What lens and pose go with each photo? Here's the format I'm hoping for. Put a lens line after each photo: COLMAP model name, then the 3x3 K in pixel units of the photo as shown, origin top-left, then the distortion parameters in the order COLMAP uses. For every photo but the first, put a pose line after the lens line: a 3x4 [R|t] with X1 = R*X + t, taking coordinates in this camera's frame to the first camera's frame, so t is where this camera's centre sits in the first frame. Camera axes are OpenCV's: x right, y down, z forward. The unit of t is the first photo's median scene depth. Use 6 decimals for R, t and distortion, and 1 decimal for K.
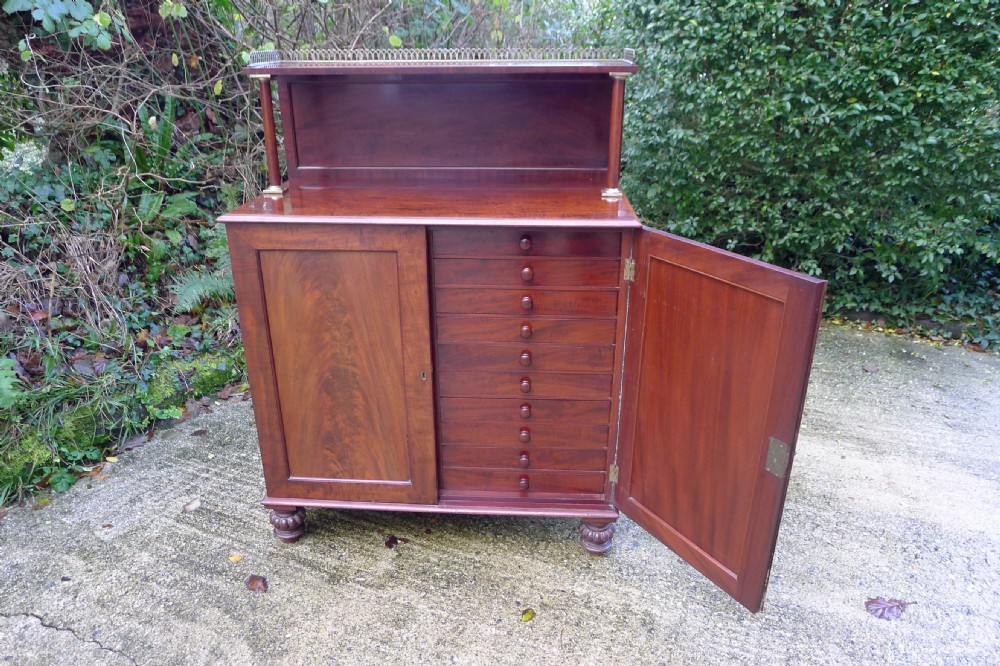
lens RADIAL K [[684.7, 0, 497.8], [0, 684.7, 329.5], [0, 0, 1]] dist [-0.063674, 0.022584]
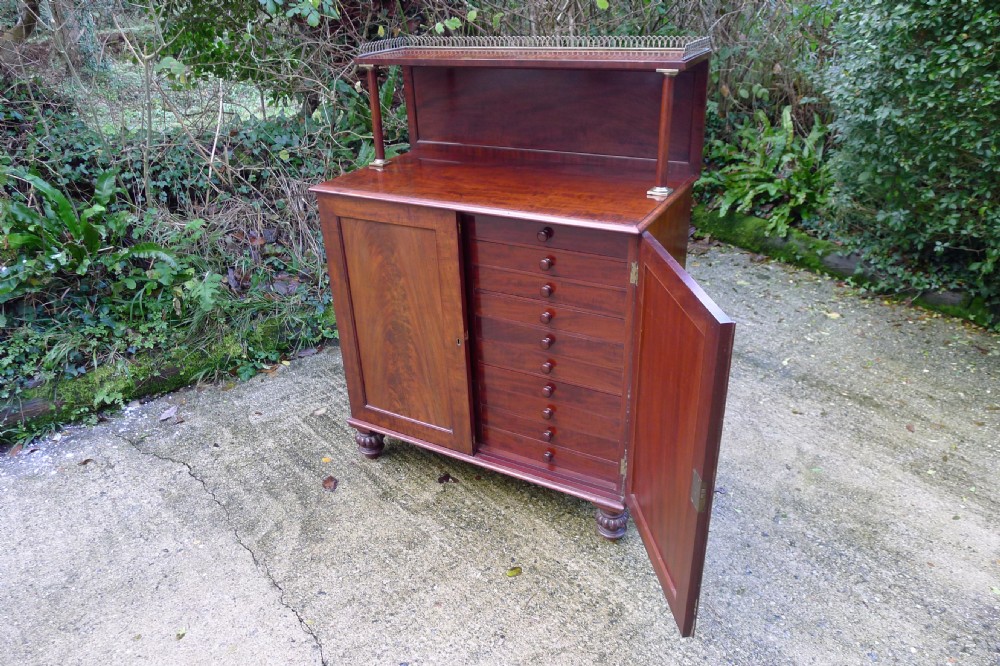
lens RADIAL K [[683.8, 0, 501.3], [0, 683.8, 337.9], [0, 0, 1]] dist [-0.054685, 0.006995]
pose [[0.900969, 0.169976, -0.399204, 0.287063], [-0.131820, 0.983813, 0.121388, -0.060571], [0.413375, -0.056744, 0.908791, 0.006105]]
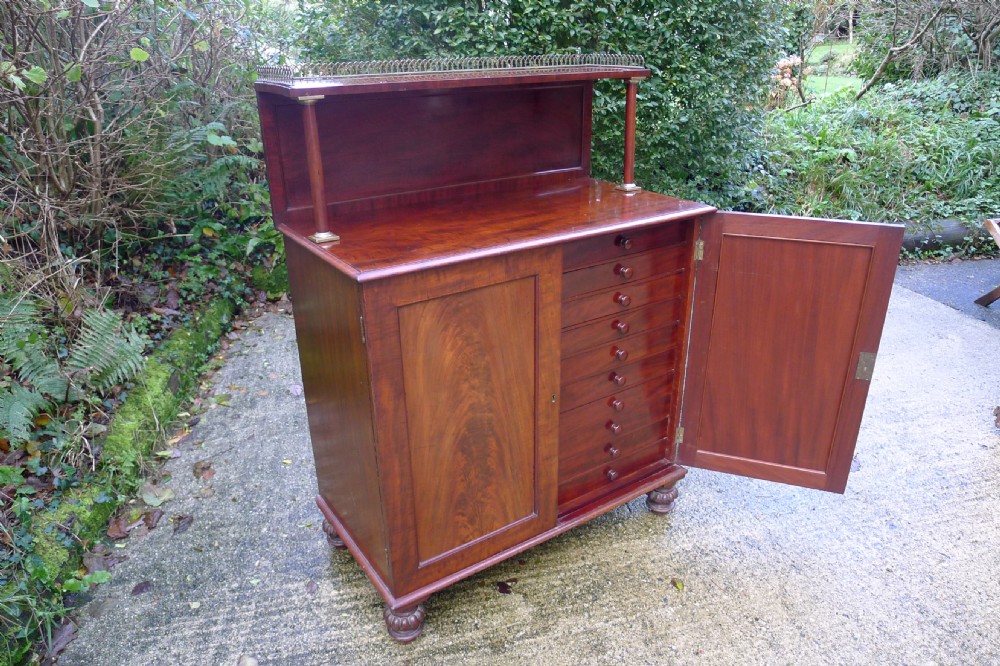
lens RADIAL K [[683.3, 0, 491.5], [0, 683.3, 338.5], [0, 0, 1]] dist [-0.058173, 0.017773]
pose [[0.805700, -0.246442, 0.538623, -0.482894], [0.243137, 0.966798, 0.078654, -0.079422], [-0.540123, 0.067587, 0.838868, 0.167612]]
